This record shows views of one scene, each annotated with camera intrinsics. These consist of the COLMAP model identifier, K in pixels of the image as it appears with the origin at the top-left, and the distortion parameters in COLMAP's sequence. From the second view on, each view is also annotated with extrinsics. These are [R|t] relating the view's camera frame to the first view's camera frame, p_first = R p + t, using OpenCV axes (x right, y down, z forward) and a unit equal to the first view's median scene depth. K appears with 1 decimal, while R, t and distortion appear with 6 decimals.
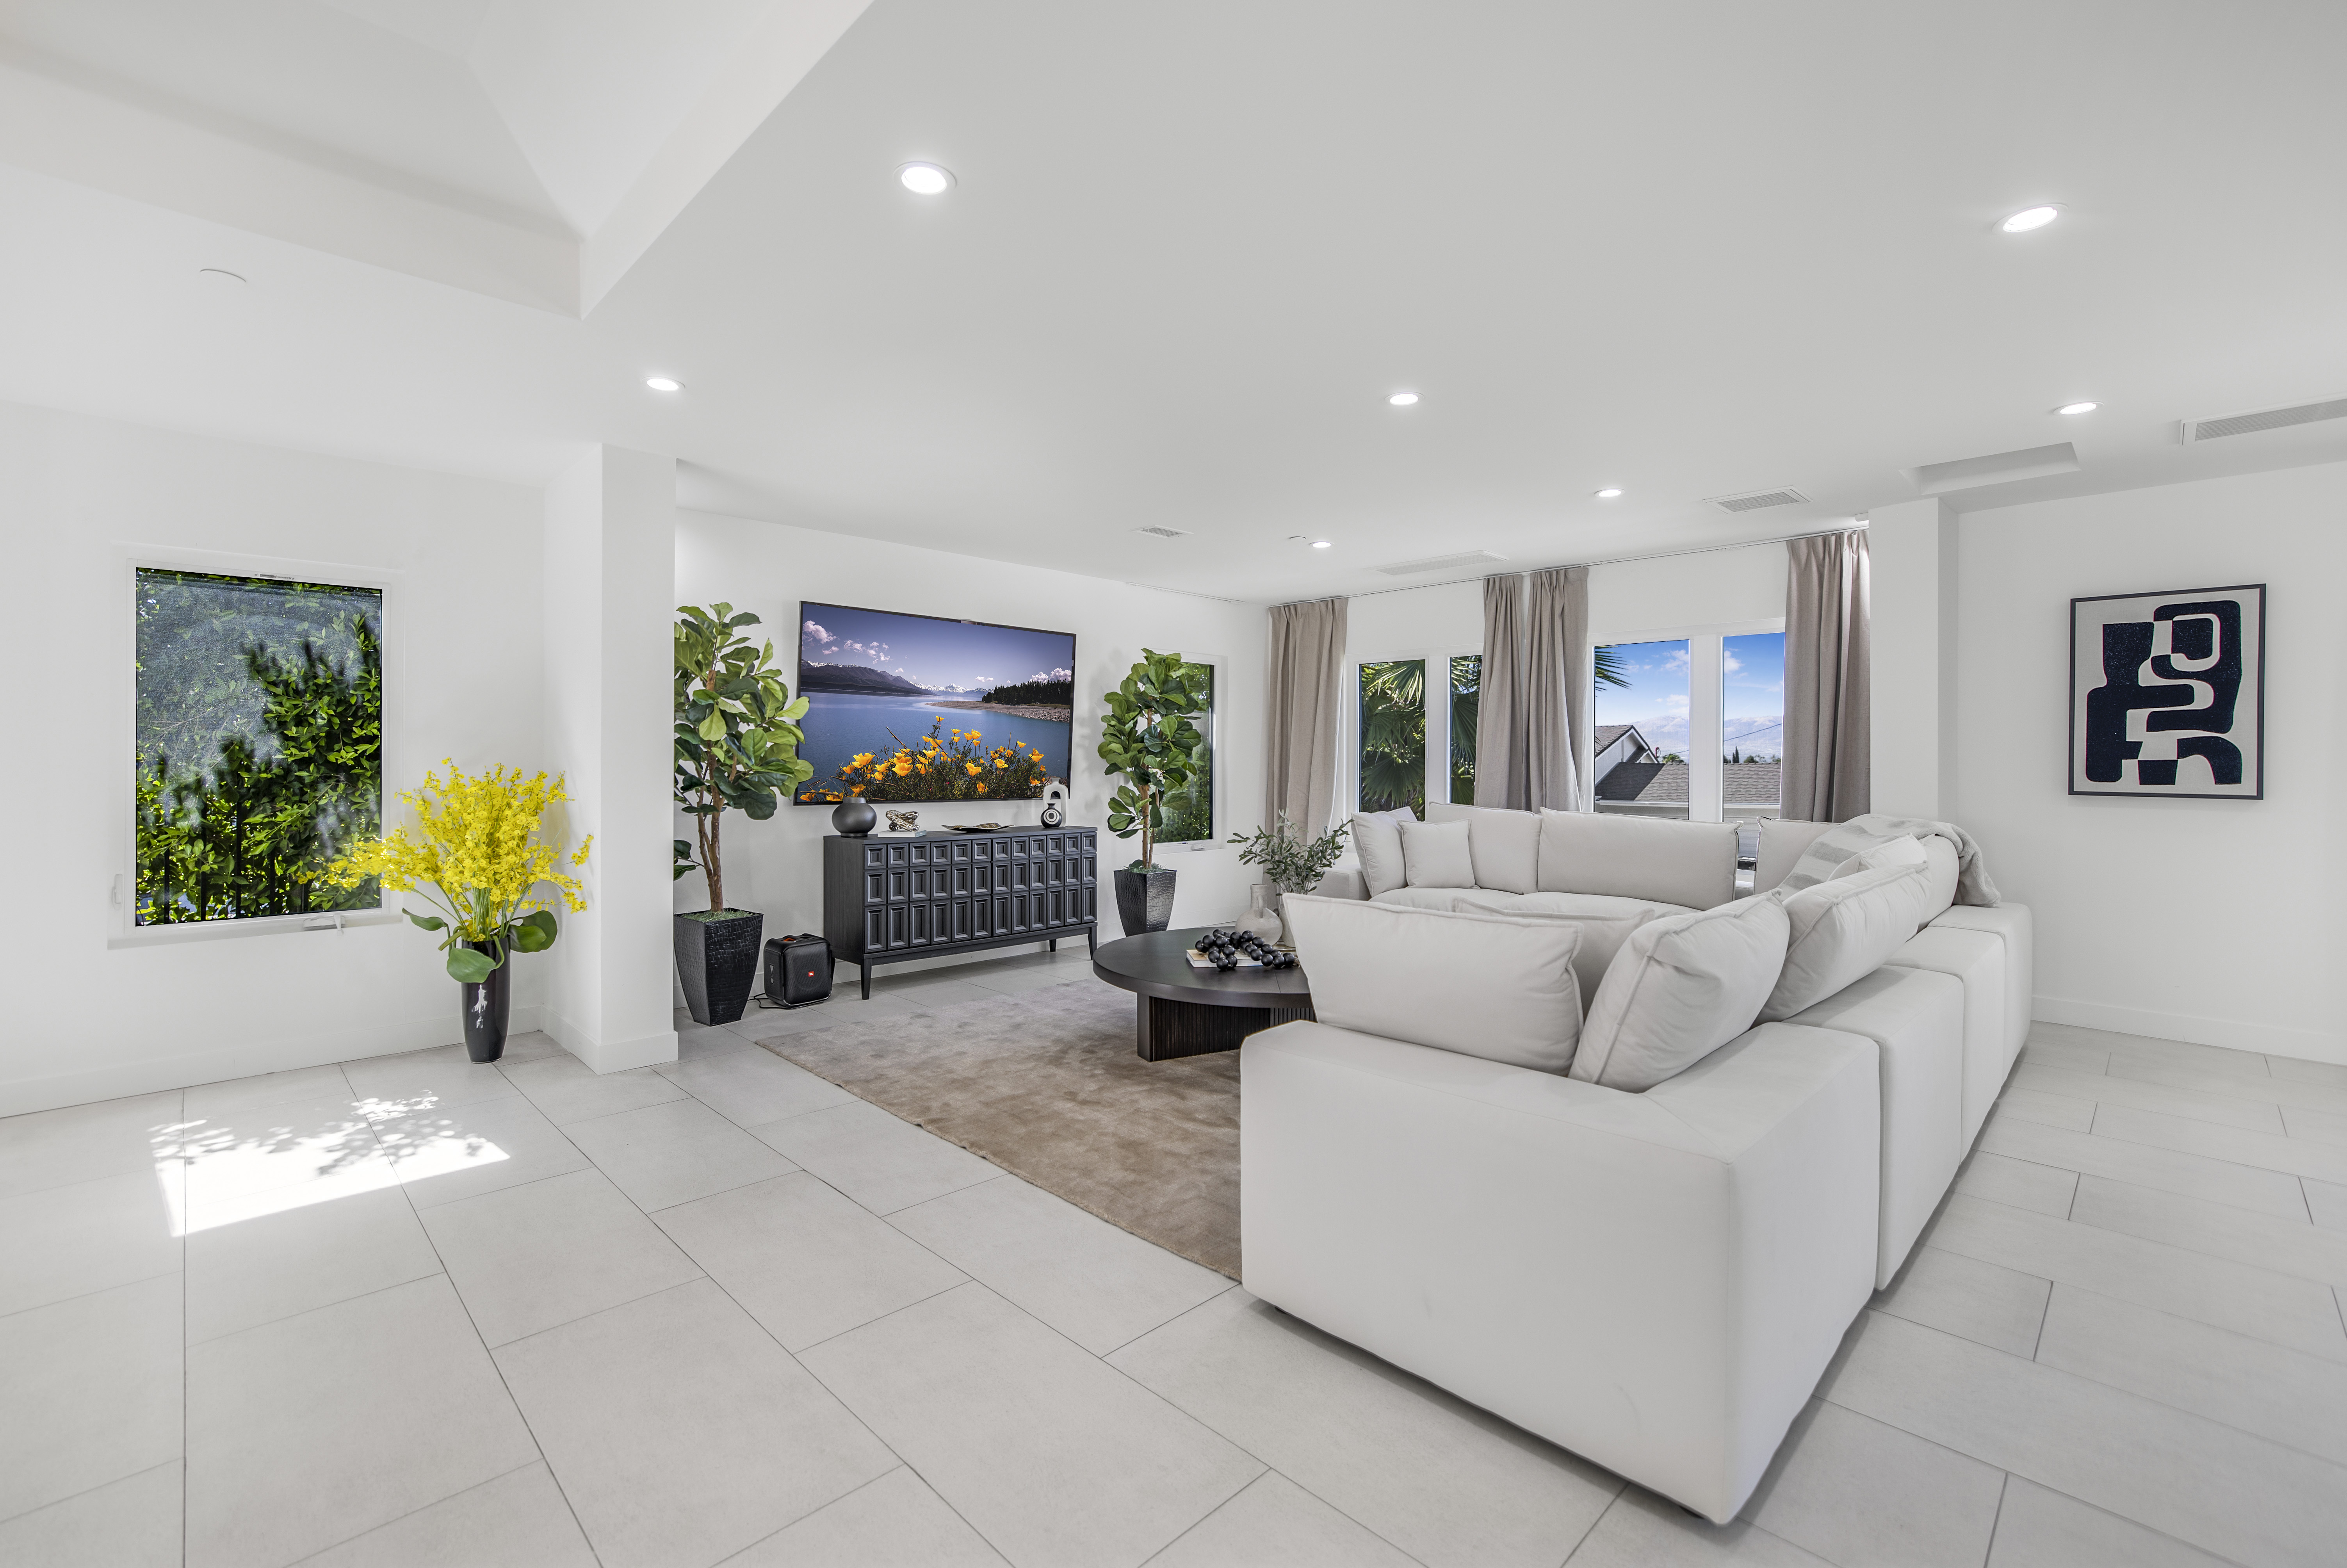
lens RADIAL K [[1022.9, 0, 1141.1], [0, 1022.9, 757.6], [0, 0, 1]] dist [-0.033249, 0.015374]
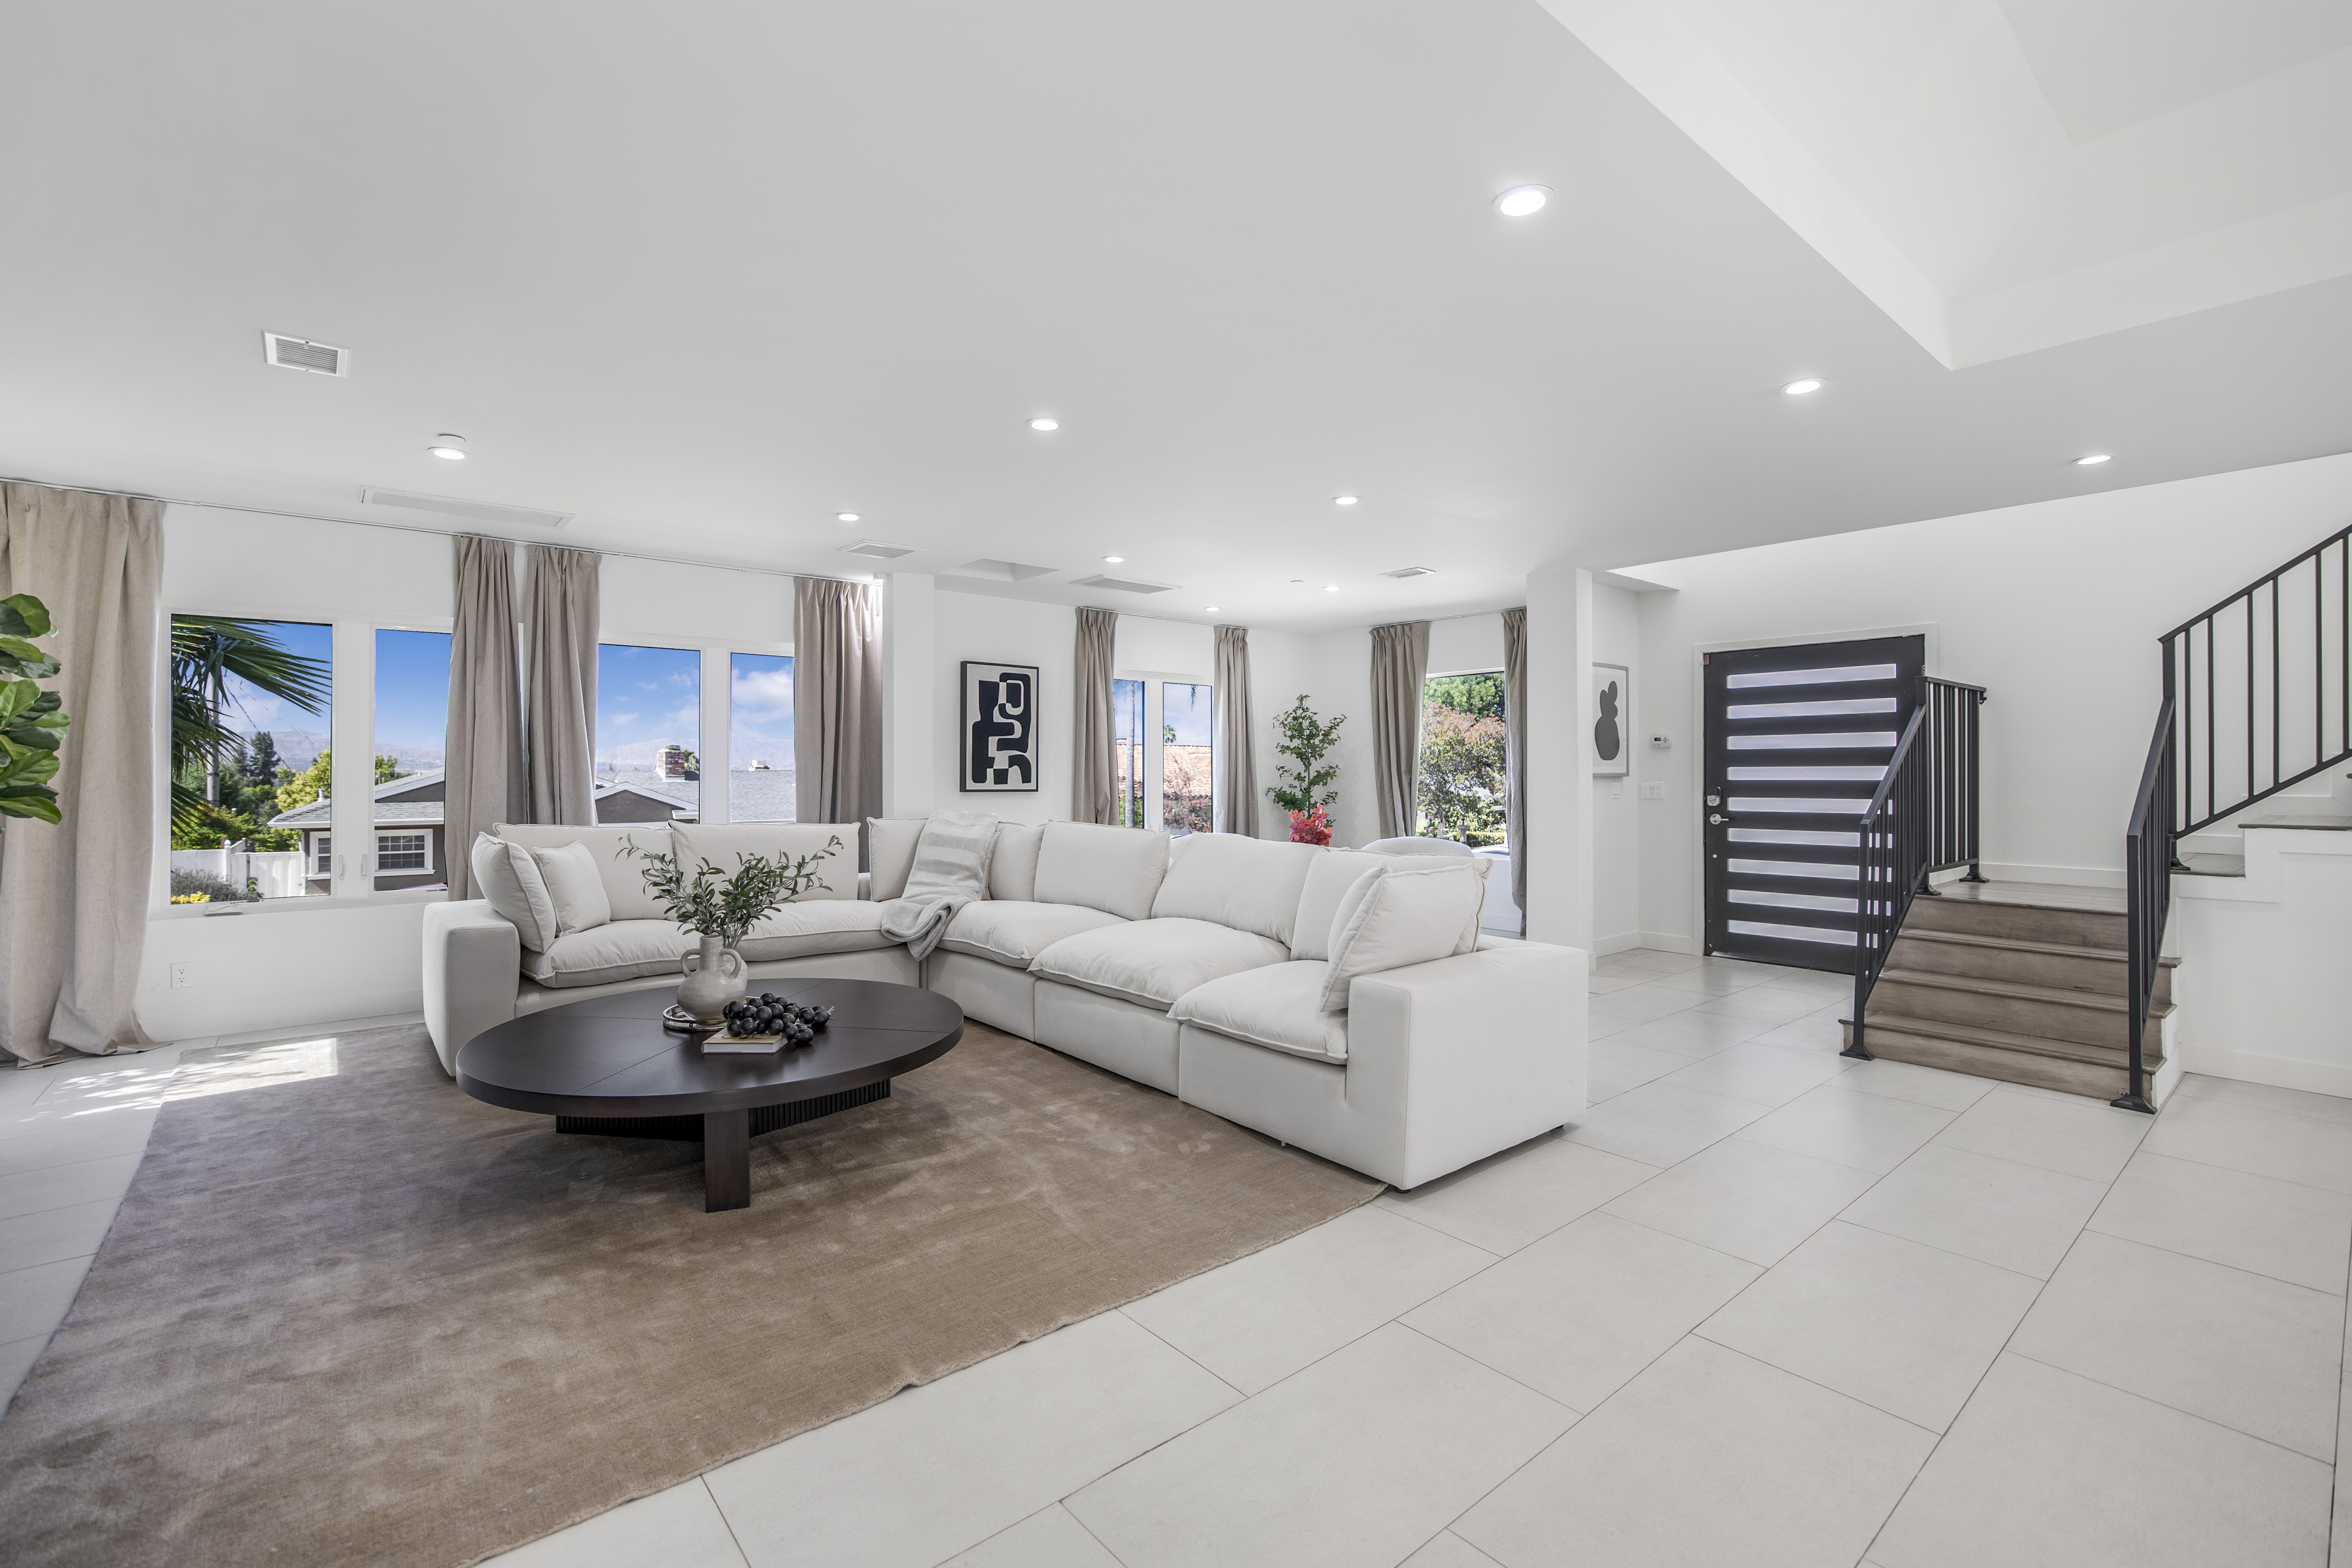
lens RADIAL K [[1031.5, 0, 1168.2], [0, 1031.5, 764.5], [0, 0, 1]] dist [-0.026675, 0.011081]
pose [[0.070236, 0.005250, 0.997517, -0.584602], [0.000153, 0.999986, -0.005273, 0.004234], [-0.997530, 0.000523, 0.070234, 0.595332]]
